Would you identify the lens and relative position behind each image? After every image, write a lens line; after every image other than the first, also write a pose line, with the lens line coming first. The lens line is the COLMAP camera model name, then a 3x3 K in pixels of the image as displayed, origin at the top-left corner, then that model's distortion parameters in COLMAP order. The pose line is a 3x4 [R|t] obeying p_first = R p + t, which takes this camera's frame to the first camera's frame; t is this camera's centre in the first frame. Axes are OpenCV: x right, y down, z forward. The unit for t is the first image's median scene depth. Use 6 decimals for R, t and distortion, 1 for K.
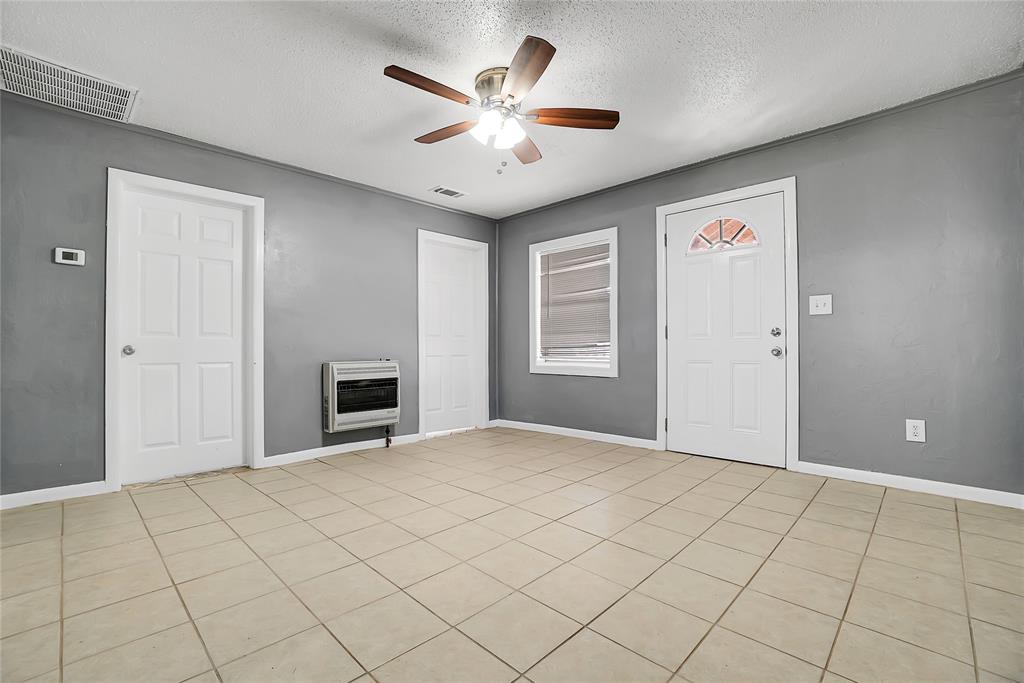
lens RADIAL K [[445.1, 0, 491.5], [0, 445.1, 343.0], [0, 0, 1]] dist [-0.038144, 0.001947]
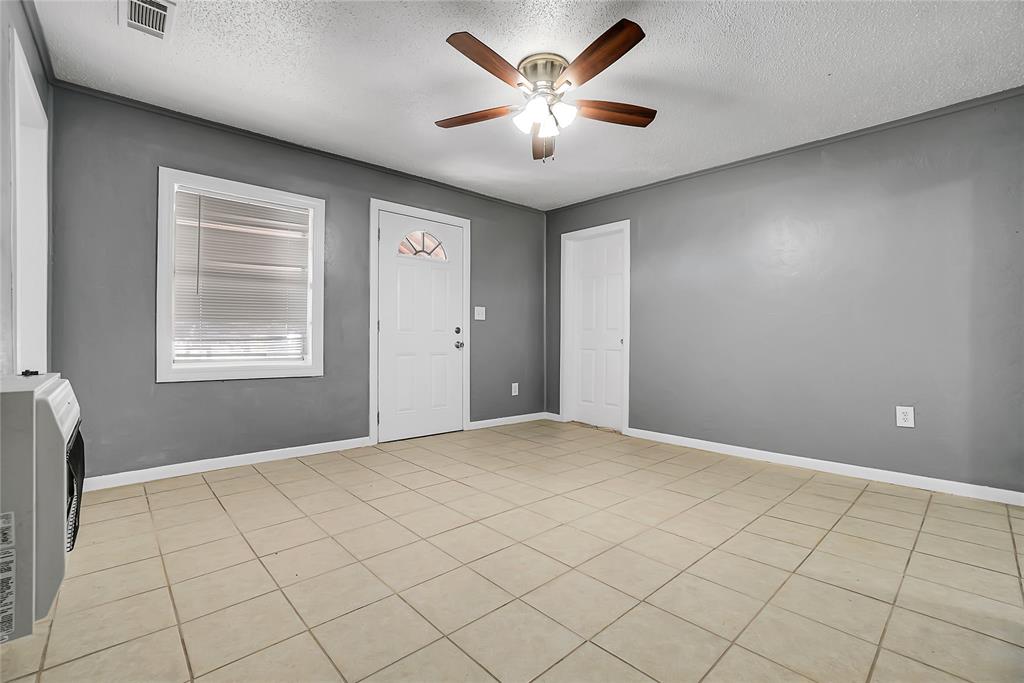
lens RADIAL K [[445.1, 0, 519.6], [0, 445.1, 338.8], [0, 0, 1]] dist [-0.038144, 0.001947]
pose [[0.038455, 0.010311, 0.999207, -0.629327], [-0.014489, 0.999847, -0.009760, 0.010661], [-0.999155, -0.014102, 0.038598, 0.671451]]
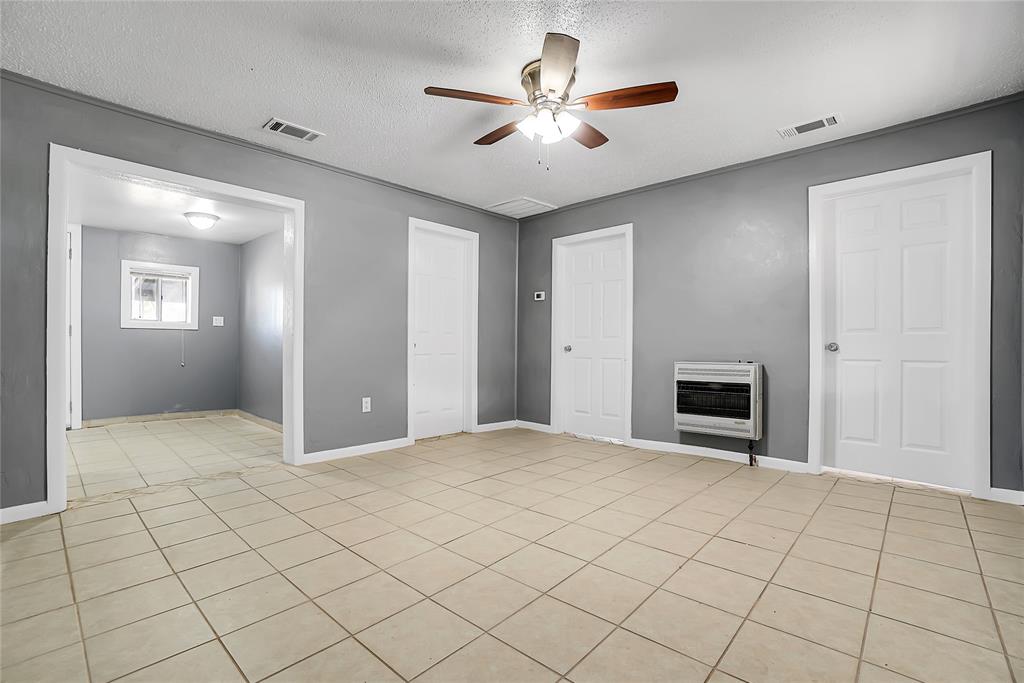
lens RADIAL K [[445.1, 0, 508.4], [0, 445.1, 345.2], [0, 0, 1]] dist [-0.038144, 0.001947]
pose [[0.074519, -0.000309, -0.997220, 0.649694], [0.011326, 0.999936, 0.000536, 0.000351], [0.997155, -0.011335, 0.074517, 0.556222]]
